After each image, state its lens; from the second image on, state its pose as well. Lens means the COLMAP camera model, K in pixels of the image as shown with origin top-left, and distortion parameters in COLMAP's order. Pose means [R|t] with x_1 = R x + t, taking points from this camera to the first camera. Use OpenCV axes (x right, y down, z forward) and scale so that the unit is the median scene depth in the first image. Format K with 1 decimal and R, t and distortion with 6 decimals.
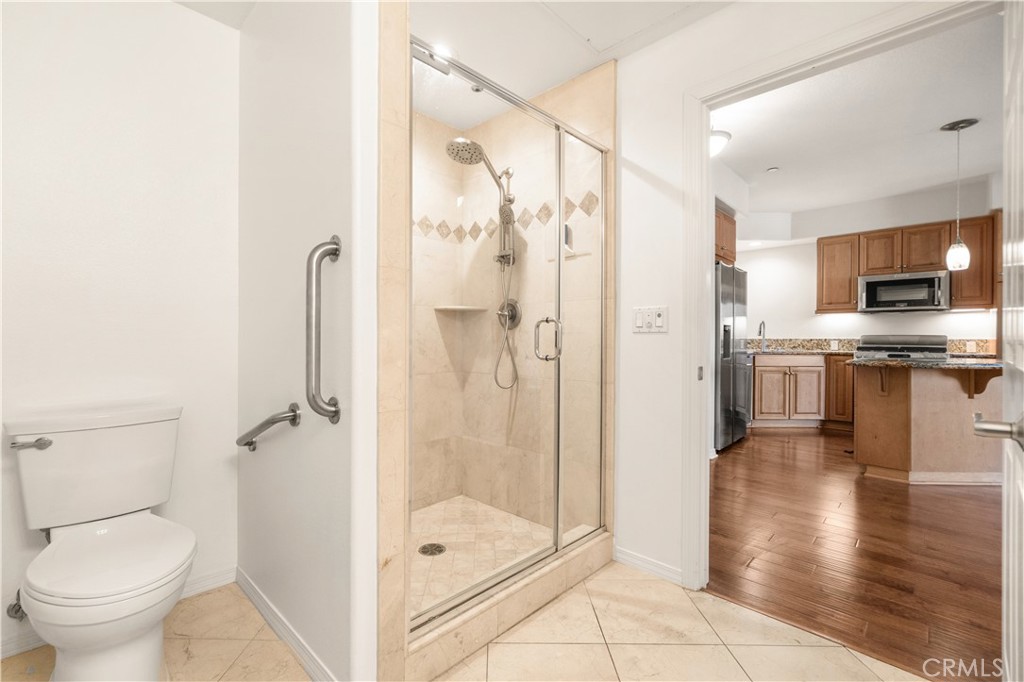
lens RADIAL K [[447.1, 0, 508.6], [0, 447.1, 339.2], [0, 0, 1]] dist [0.002498, 0.000201]
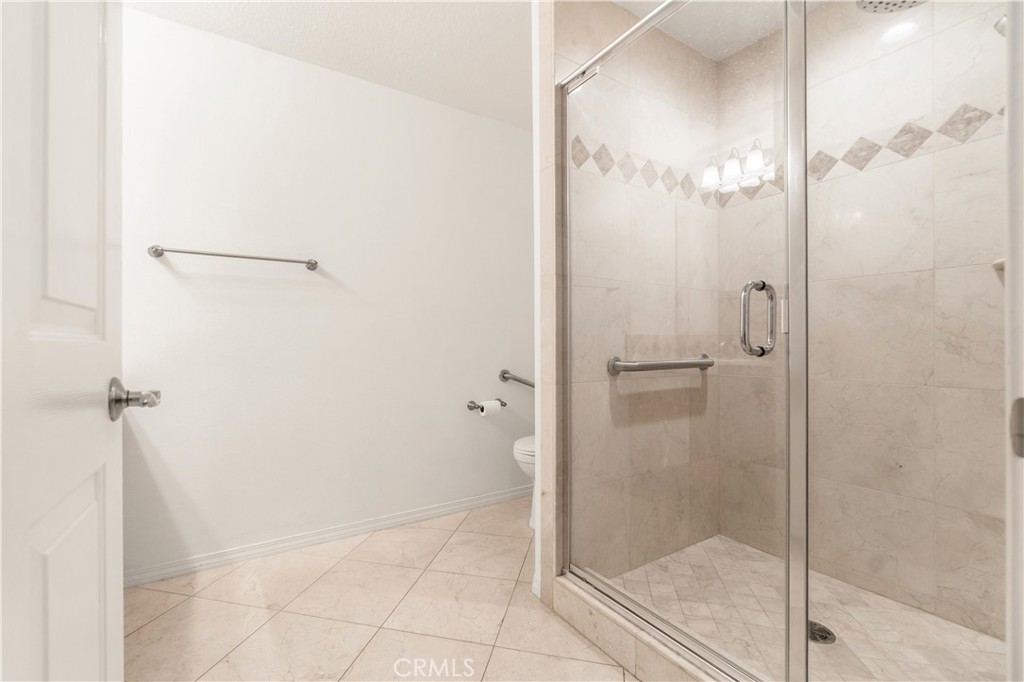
lens RADIAL K [[447.1, 0, 508.8], [0, 447.1, 343.0], [0, 0, 1]] dist [0.002498, 0.000201]
pose [[-0.223687, -0.000059, -0.974661, 0.806595], [0.001491, 0.999999, -0.000403, 0.034923], [0.974660, -0.001543, -0.223687, 0.909190]]
